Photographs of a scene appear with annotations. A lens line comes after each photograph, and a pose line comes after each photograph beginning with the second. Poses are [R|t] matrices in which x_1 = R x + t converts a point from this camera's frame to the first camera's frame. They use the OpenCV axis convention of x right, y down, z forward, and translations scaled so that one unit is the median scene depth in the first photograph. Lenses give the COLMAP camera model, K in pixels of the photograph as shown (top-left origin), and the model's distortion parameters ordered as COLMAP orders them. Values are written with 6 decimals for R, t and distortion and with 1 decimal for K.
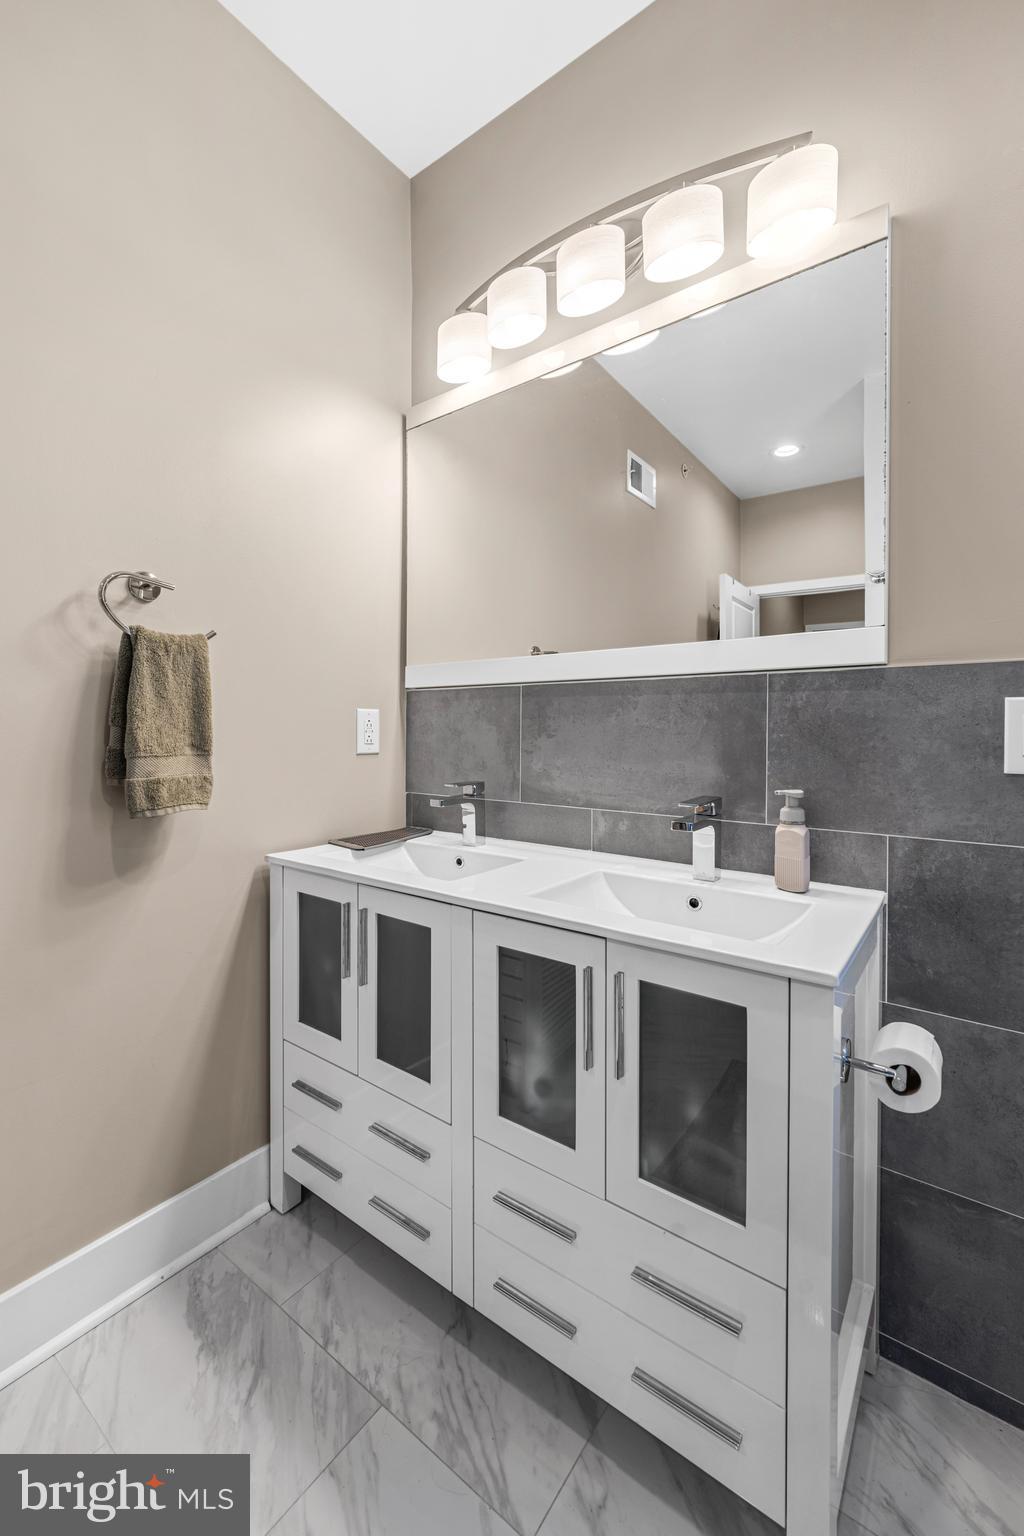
lens RADIAL K [[627.6, 0, 513.0], [0, 627.6, 745.7], [0, 0, 1]] dist [0.001932, -0.000529]
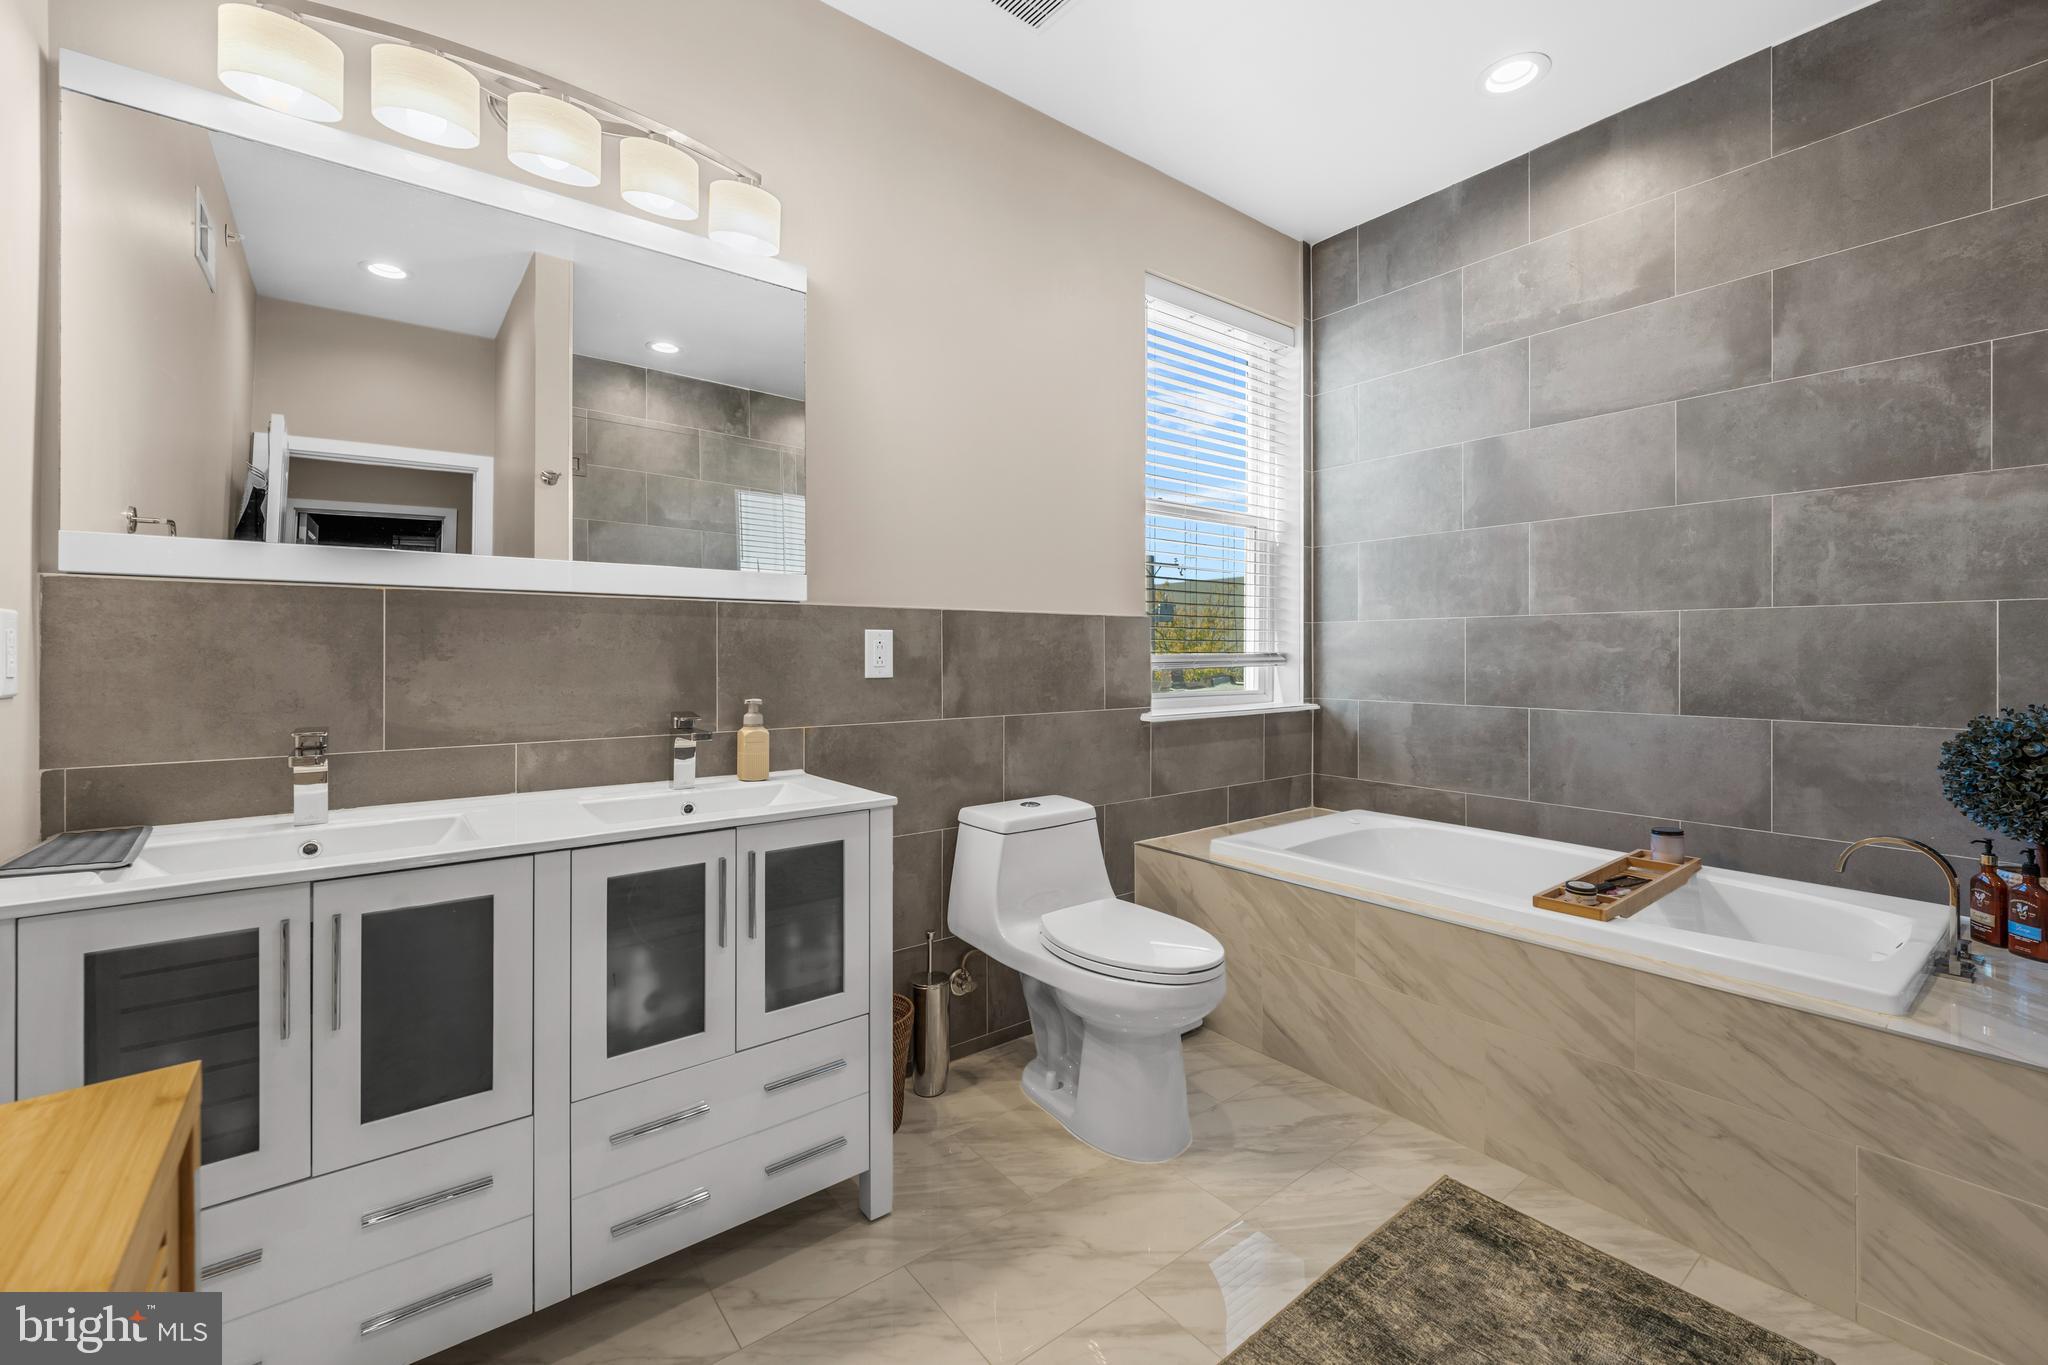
lens RADIAL K [[836.8, 0, 1023.2], [0, 836.8, 670.3], [0, 0, 1]] dist [0.001932, -0.000529]
pose [[0.278004, -0.026542, 0.960213, -0.810540], [0.021017, 0.999547, 0.021545, -0.008434], [-0.960350, 0.014191, 0.278436, 0.028251]]
